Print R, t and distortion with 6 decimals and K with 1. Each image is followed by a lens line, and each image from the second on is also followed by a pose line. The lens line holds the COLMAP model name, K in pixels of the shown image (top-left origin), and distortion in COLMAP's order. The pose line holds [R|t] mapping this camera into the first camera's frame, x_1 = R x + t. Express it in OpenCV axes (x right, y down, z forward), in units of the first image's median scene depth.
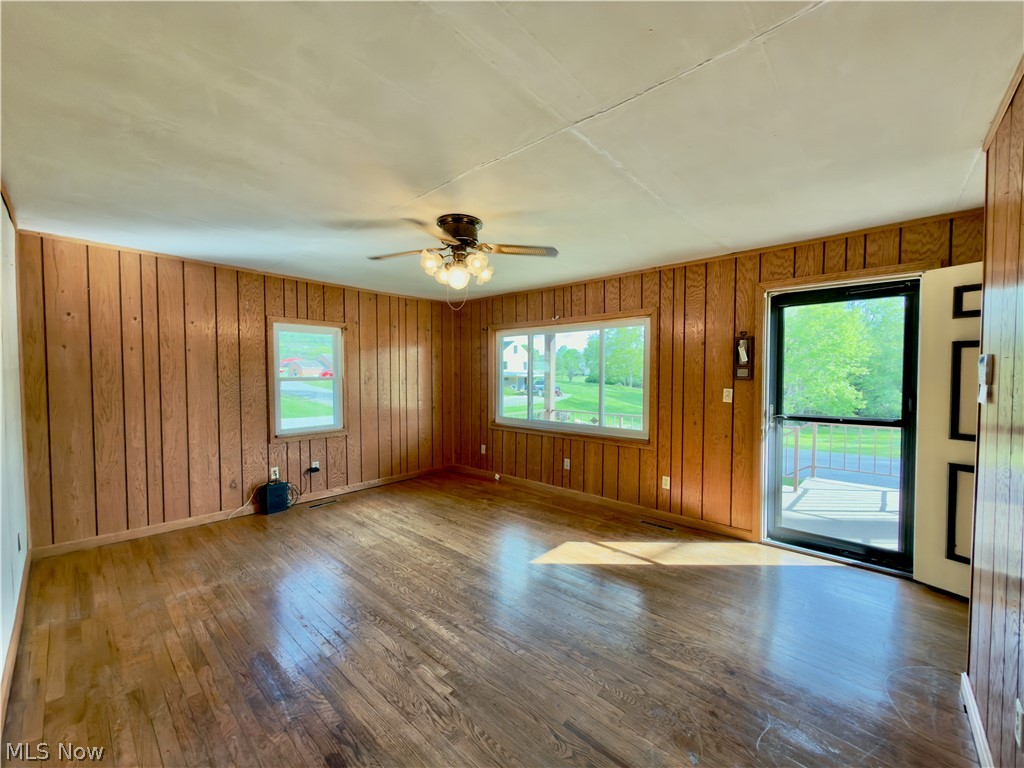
lens RADIAL K [[410.8, 0, 512.0], [0, 410.8, 384.0], [0, 0, 1]] dist [0.001001, 0.000010]
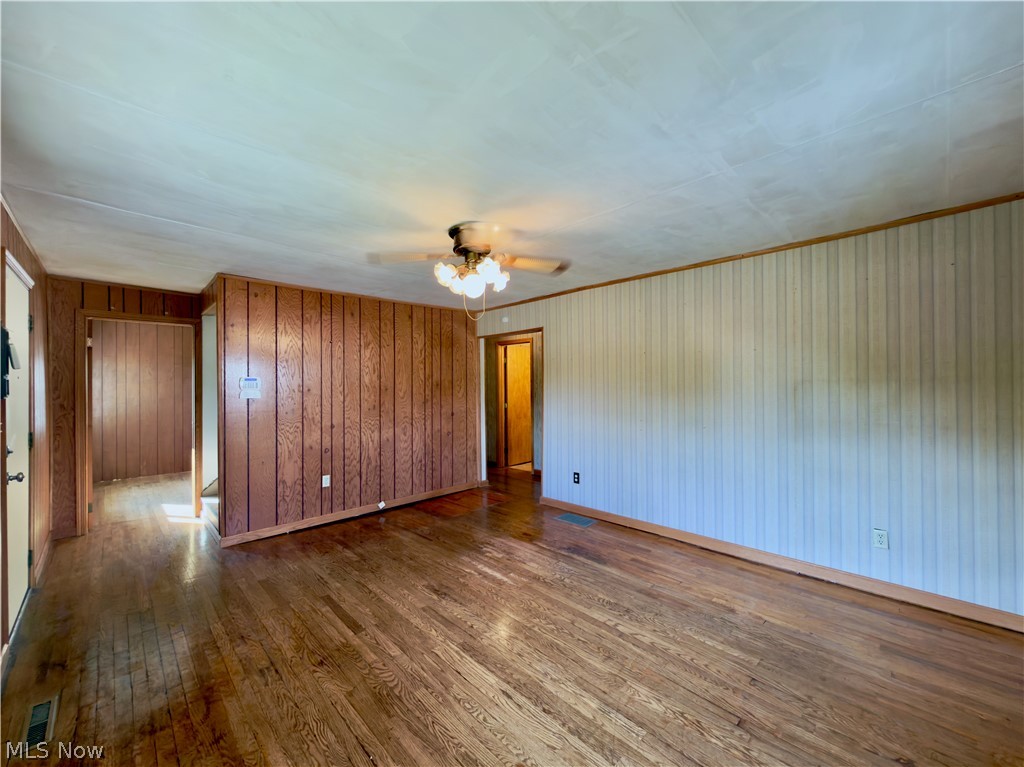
lens RADIAL K [[410.8, 0, 512.0], [0, 410.8, 383.5], [0, 0, 1]] dist [0.001001, 0.000010]
pose [[-0.997896, 0.007262, 0.064421, -0.327770], [0.009236, 0.999495, 0.030404, -0.066713], [-0.064168, 0.030935, -0.997460, 2.287445]]
